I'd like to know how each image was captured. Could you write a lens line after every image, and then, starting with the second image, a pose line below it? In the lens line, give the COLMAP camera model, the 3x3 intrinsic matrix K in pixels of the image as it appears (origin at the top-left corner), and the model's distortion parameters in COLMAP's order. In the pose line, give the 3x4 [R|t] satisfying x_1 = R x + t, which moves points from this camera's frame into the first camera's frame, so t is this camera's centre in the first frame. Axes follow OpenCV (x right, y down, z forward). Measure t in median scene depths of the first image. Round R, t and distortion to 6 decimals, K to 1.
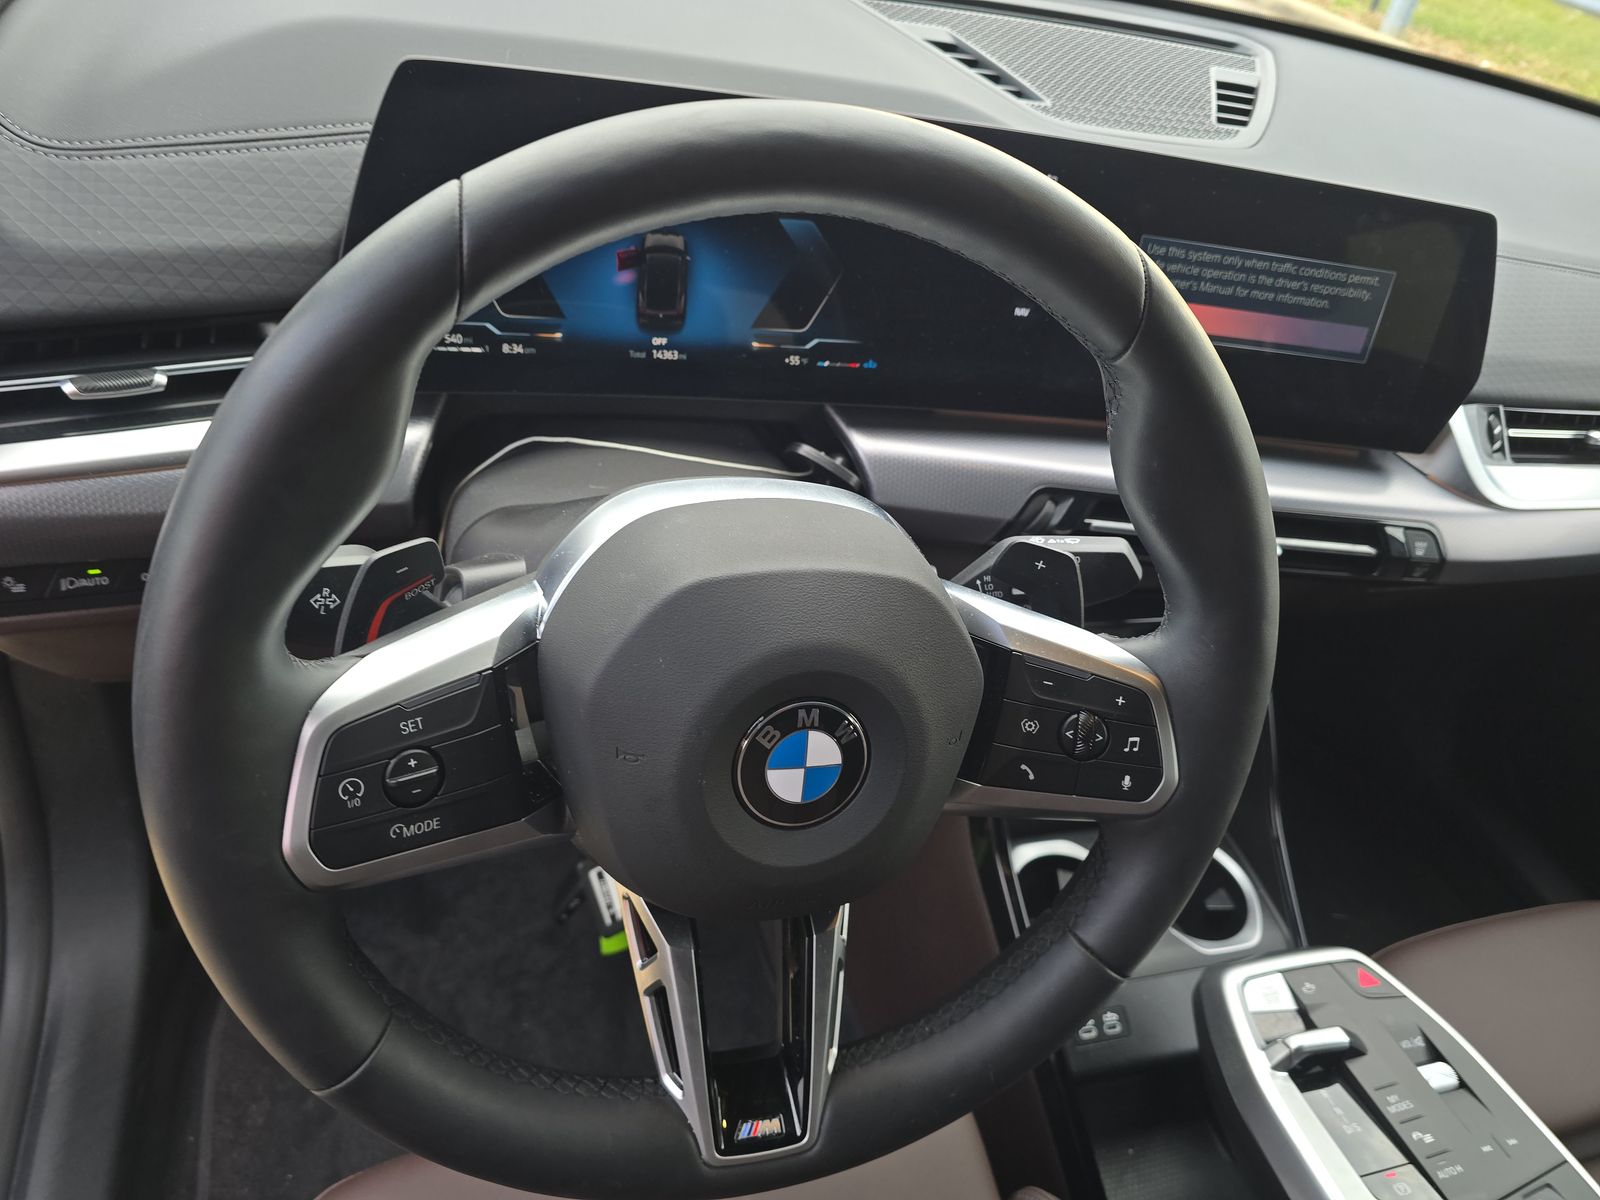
lens RADIAL K [[1060.0, 0, 831.5], [0, 1060.0, 602.0], [0, 0, 1]] dist [0.000755, -0.021959]
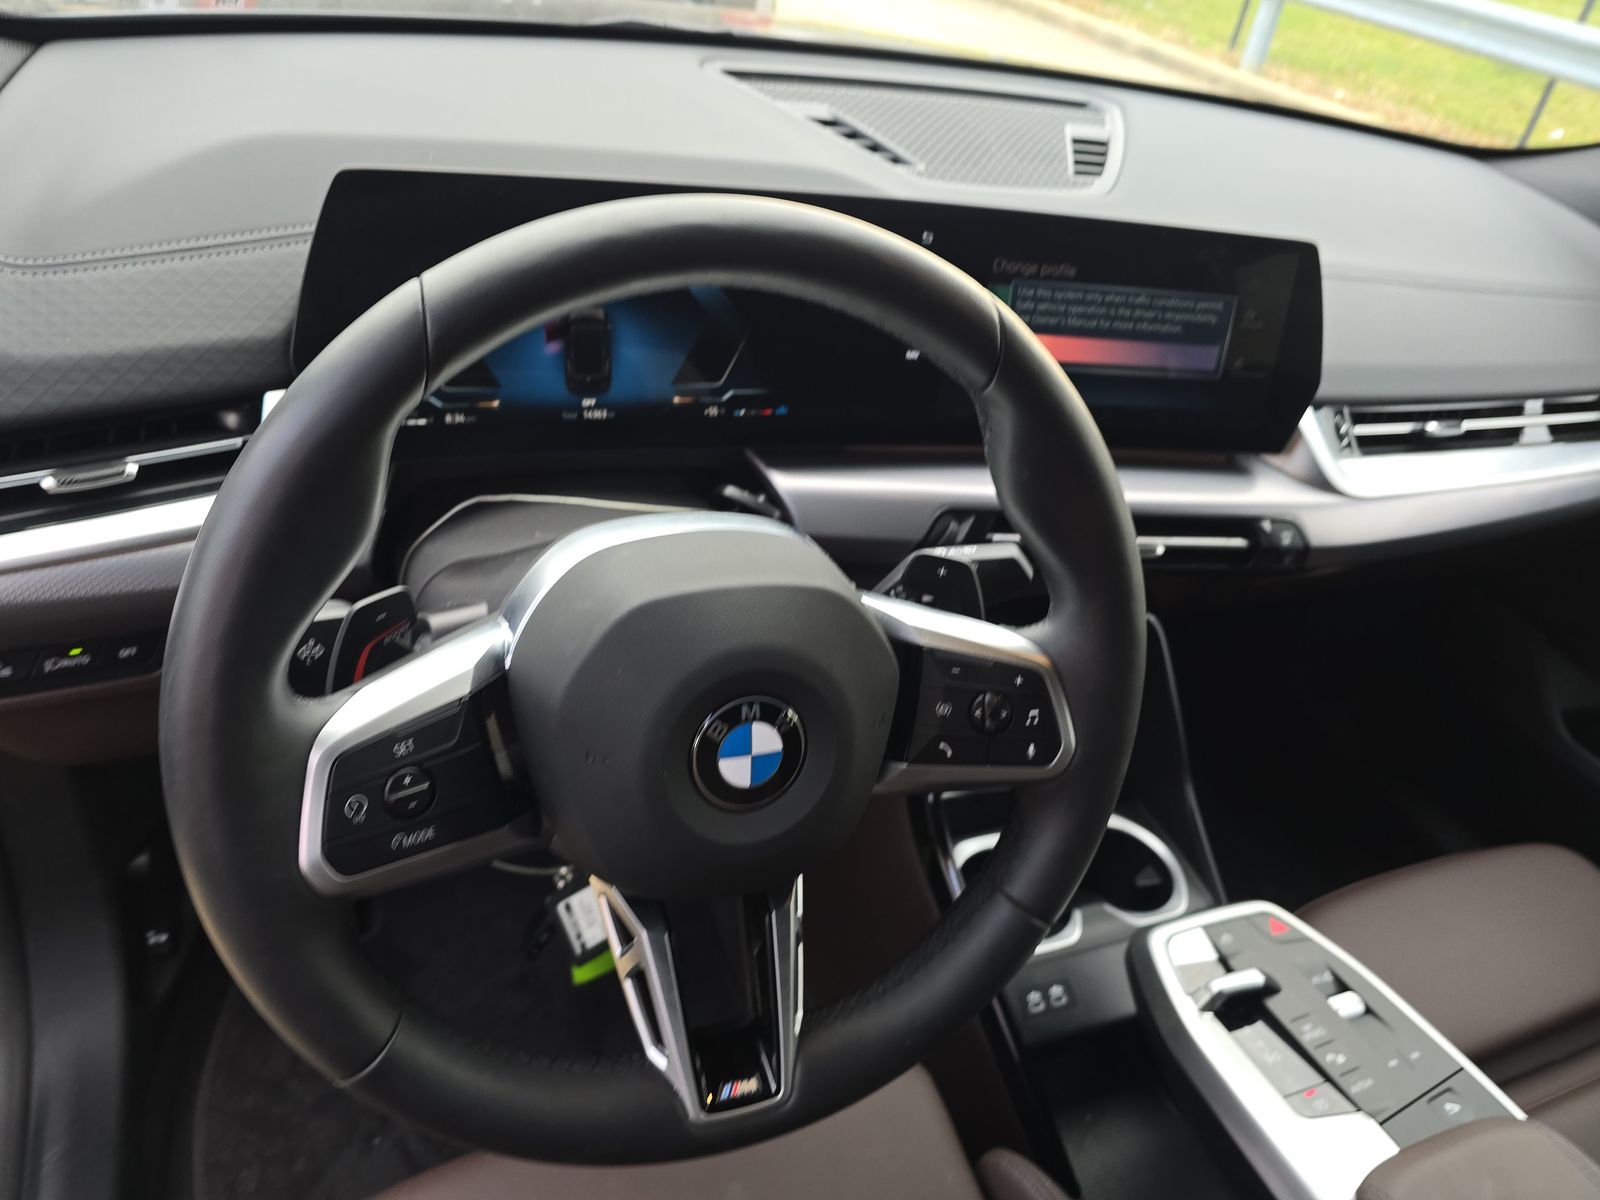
lens RADIAL K [[1074.3, 0, 854.5], [0, 1074.3, 599.9], [0, 0, 1]] dist [0.004567, -0.040089]
pose [[0.993059, -0.084406, 0.081916, 0.003664], [0.088148, 0.995171, -0.043183, 0.033344], [-0.077876, 0.050104, 0.995703, -0.133404]]
